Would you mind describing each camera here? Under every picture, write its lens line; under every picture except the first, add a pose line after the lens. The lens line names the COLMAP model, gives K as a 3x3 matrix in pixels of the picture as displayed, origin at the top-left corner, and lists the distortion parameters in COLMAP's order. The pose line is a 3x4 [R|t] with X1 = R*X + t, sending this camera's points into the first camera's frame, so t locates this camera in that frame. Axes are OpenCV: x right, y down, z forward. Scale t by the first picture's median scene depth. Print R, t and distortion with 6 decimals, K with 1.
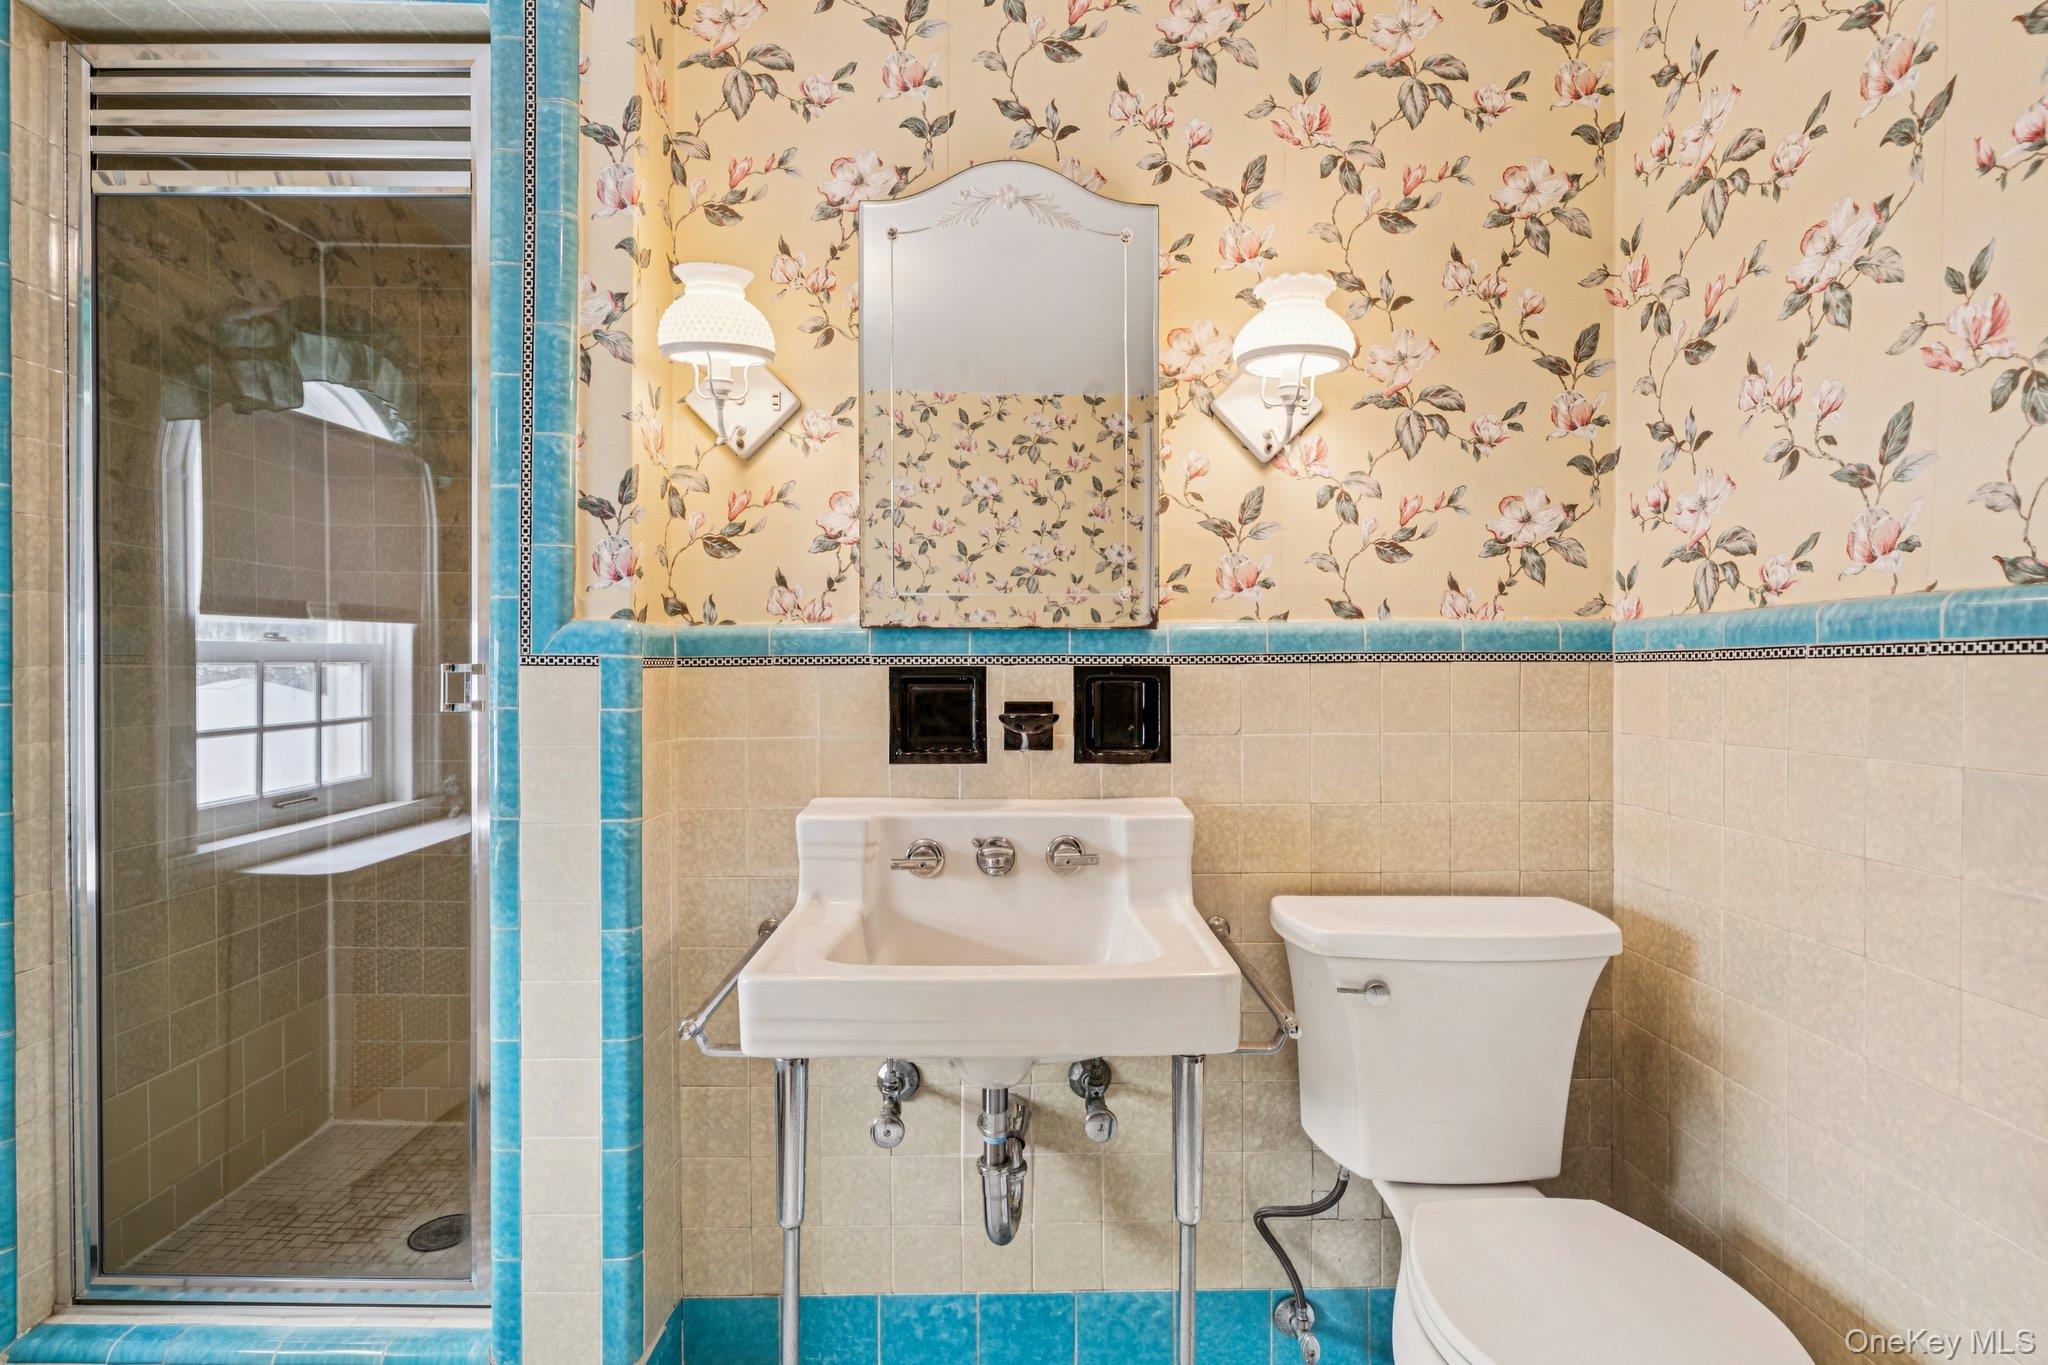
lens RADIAL K [[974.6, 0, 1026.0], [0, 974.6, 680.9], [0, 0, 1]] dist [0.004601, -0.003611]
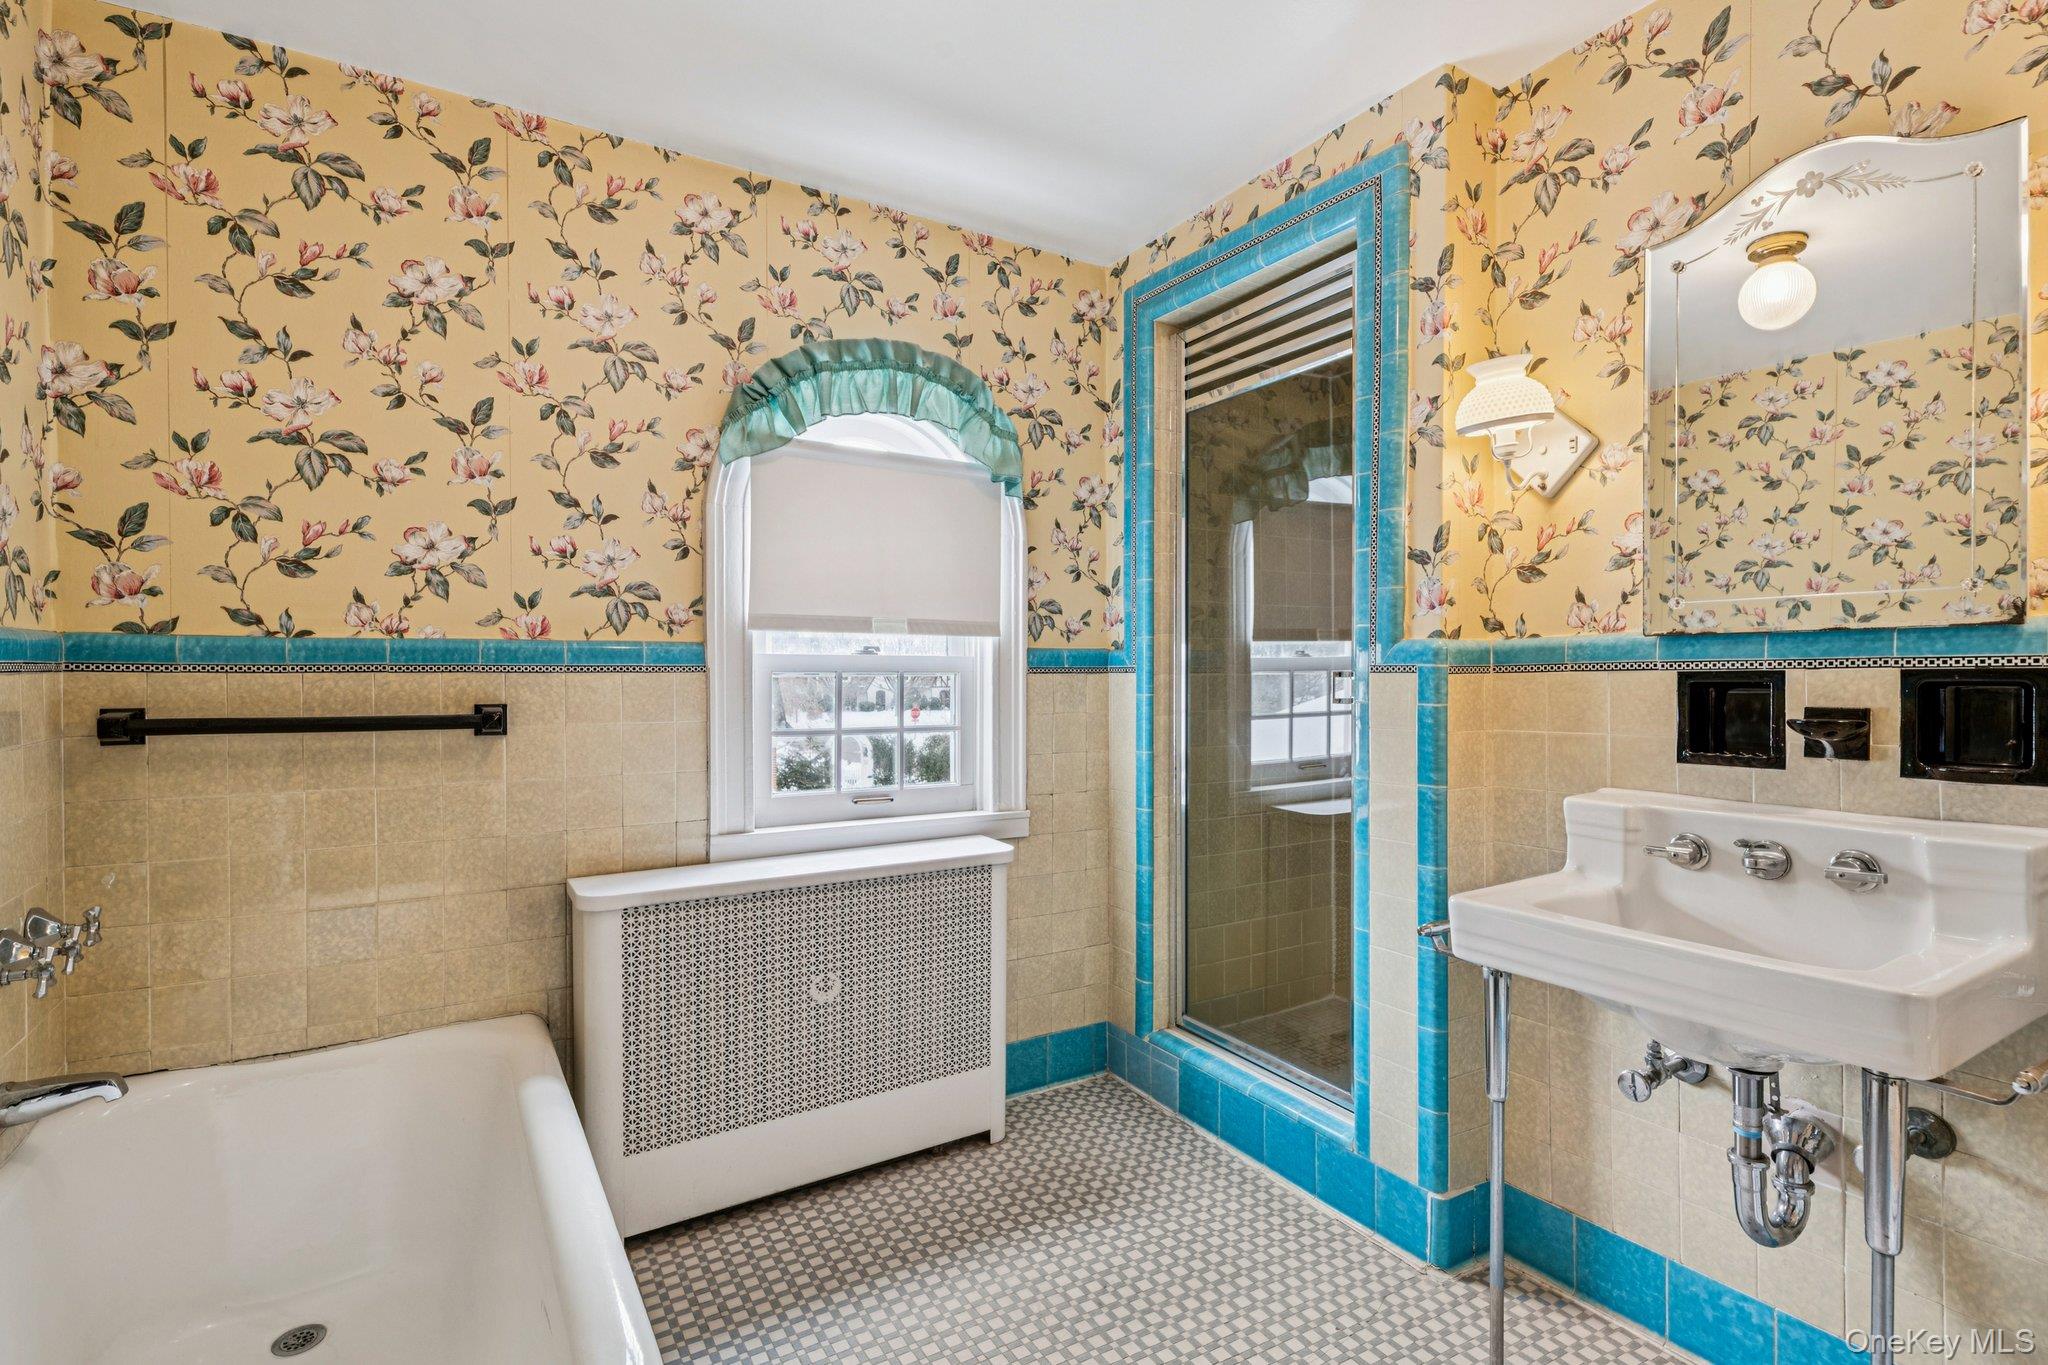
lens RADIAL K [[974.6, 0, 1026.0], [0, 974.6, 680.9], [0, 0, 1]] dist [0.004601, -0.003611]
pose [[0.506974, 0.001299, -0.861961, 0.419653], [-0.006839, 0.999973, -0.002515, 0.003338], [0.861934, 0.007170, 0.506969, -0.155869]]
